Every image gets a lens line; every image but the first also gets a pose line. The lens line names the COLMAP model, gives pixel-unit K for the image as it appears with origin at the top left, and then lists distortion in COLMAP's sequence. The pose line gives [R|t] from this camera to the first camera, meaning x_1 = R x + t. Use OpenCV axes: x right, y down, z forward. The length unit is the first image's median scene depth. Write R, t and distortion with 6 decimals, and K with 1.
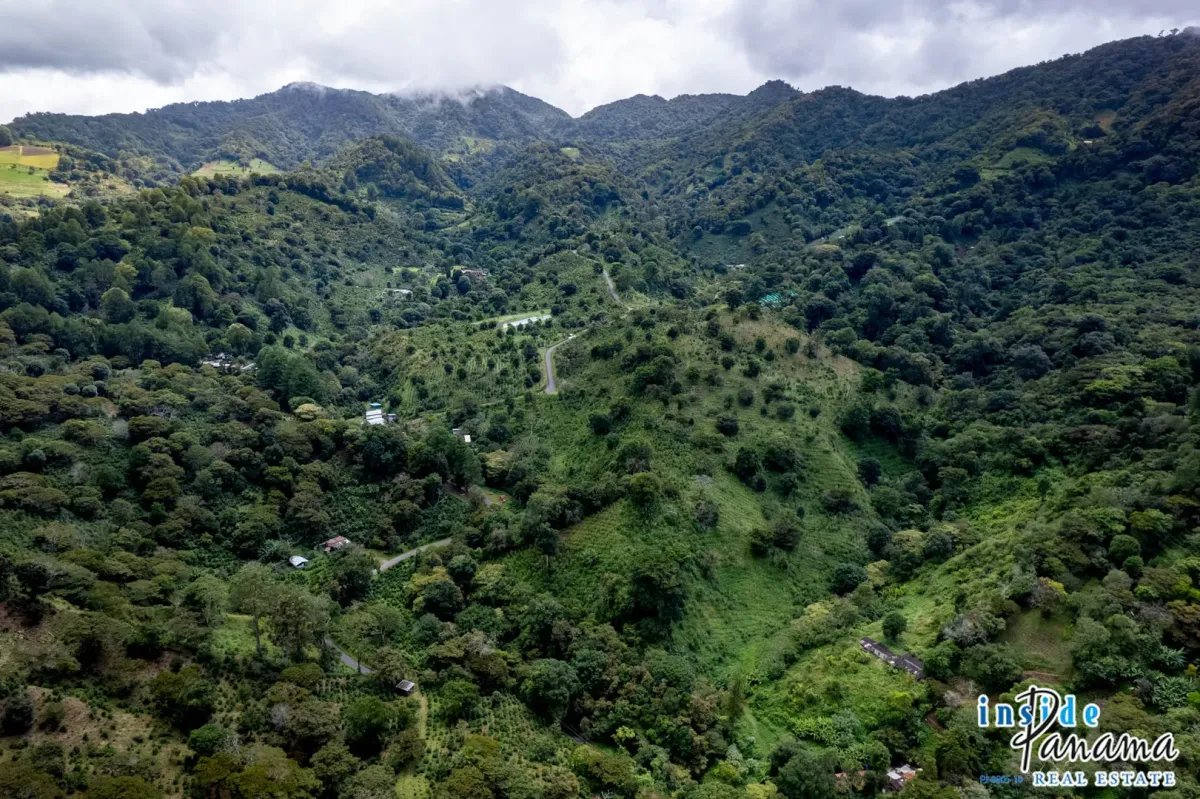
lens RADIAL K [[771.6, 0, 603.3], [0, 771.6, 401.2], [0, 0, 1]] dist [-0.069107, 0.061901]
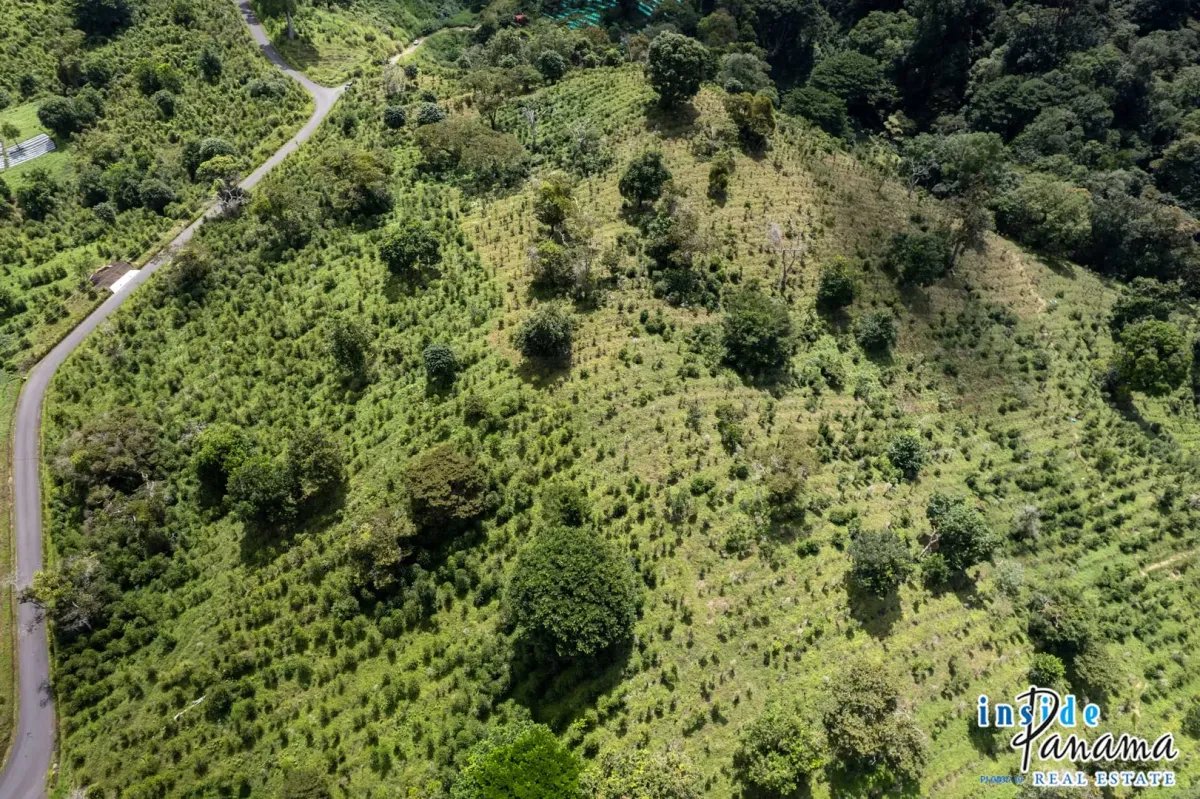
lens RADIAL K [[771.6, 0, 604.0], [0, 771.6, 424.9], [0, 0, 1]] dist [-0.069107, 0.061901]
pose [[0.936972, -0.228834, 0.264042, 0.038894], [0.080540, 0.876792, 0.474077, -0.165606], [-0.339995, -0.422931, 0.839960, 0.758208]]
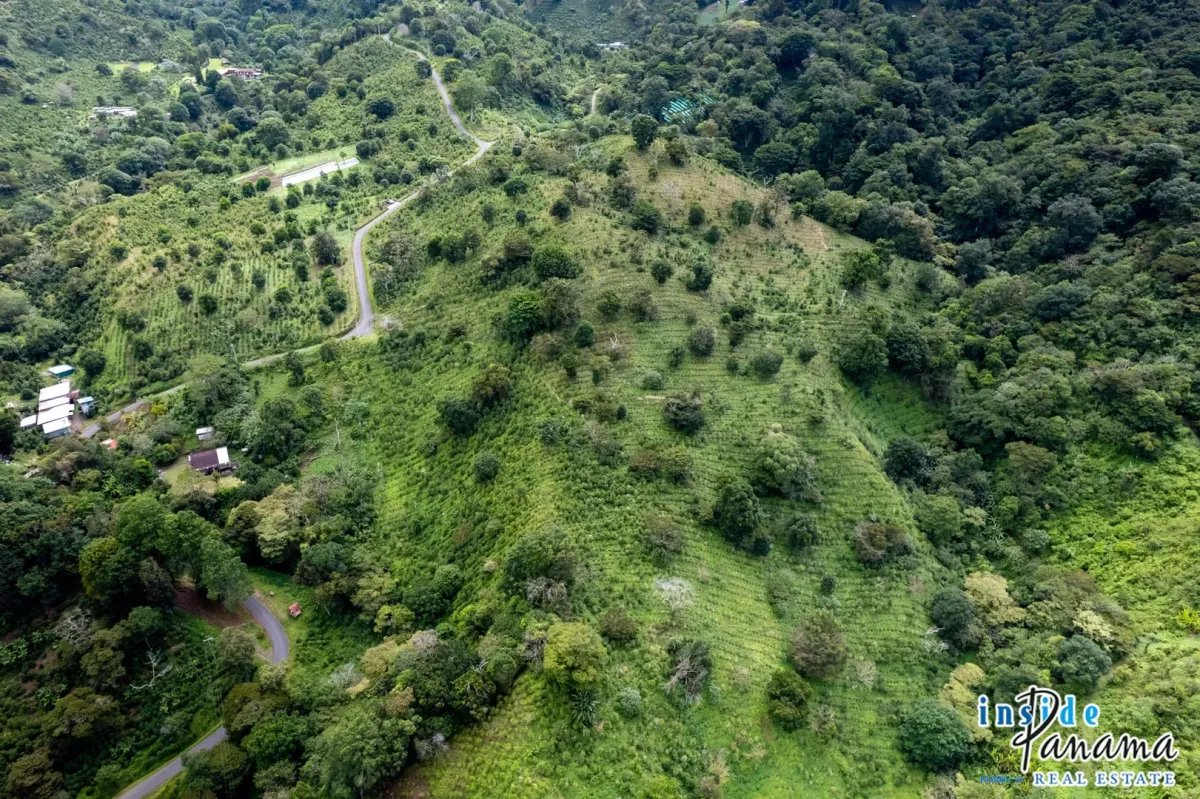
lens RADIAL K [[771.6, 0, 598.6], [0, 771.6, 406.0], [0, 0, 1]] dist [-0.069107, 0.061901]
pose [[0.980740, -0.102886, 0.166024, 0.003120], [0.049274, 0.952850, 0.299413, -0.115716], [-0.189002, -0.285465, 0.939568, 0.365656]]
